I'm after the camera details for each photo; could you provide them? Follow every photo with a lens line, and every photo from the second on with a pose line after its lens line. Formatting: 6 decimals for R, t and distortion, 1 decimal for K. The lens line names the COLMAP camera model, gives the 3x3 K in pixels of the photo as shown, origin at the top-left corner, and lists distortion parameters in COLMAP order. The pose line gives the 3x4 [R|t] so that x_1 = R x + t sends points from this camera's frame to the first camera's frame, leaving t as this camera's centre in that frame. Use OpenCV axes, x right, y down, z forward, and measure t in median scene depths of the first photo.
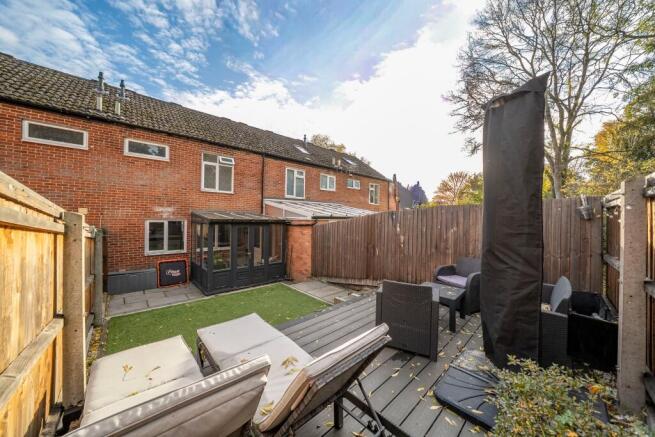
lens RADIAL K [[226.5, 0, 327.5], [0, 226.5, 218.5], [0, 0, 1]] dist [-0.024418, 0.002992]
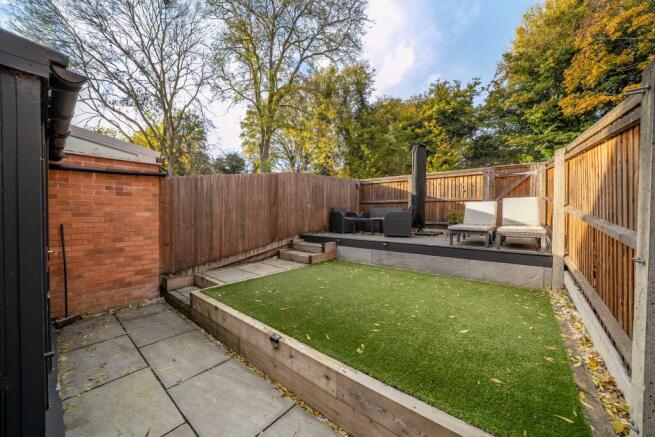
lens RADIAL K [[238.5, 0, 327.5], [0, 238.5, 218.5], [0, 0, 1]] dist [-0.009774, -0.000064]
pose [[-0.139036, -0.035128, 0.989664, -0.730685], [-0.003069, 0.999381, 0.035042, 0.118419], [-0.990283, 0.001835, -0.139058, 0.807189]]
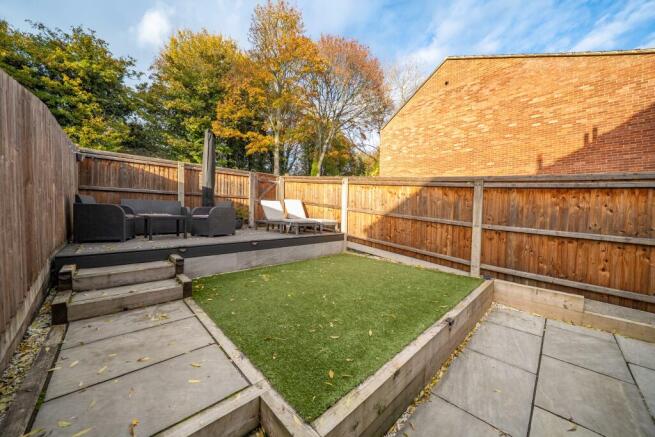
lens RADIAL K [[226.5, 0, 327.5], [0, 226.5, 218.5], [0, 0, 1]] dist [-0.024418, 0.002992]
pose [[-0.999339, -0.033027, -0.015191, -0.218532], [-0.033534, 0.998844, 0.034445, 0.124121], [0.014035, 0.034931, -0.999291, 1.166381]]
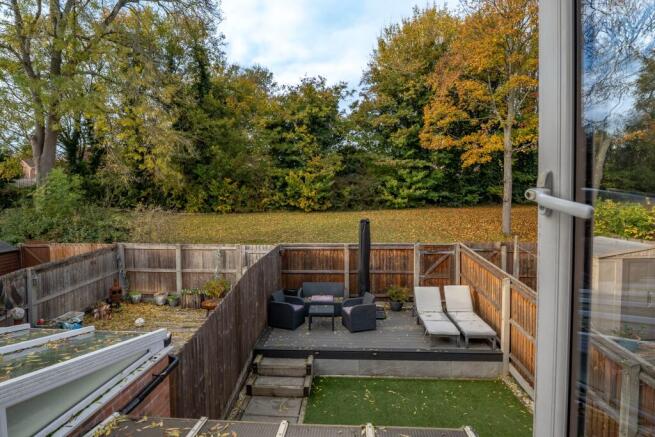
lens RADIAL K [[343.9, 0, 327.5], [0, 343.9, 218.5], [0, 0, 1]] dist [-0.015007, 0.000019]
pose [[-0.685031, -0.036867, 0.727580, -0.671538], [-0.002623, 0.998837, 0.048142, -0.238208], [-0.728509, 0.031070, -0.684331, 1.335304]]
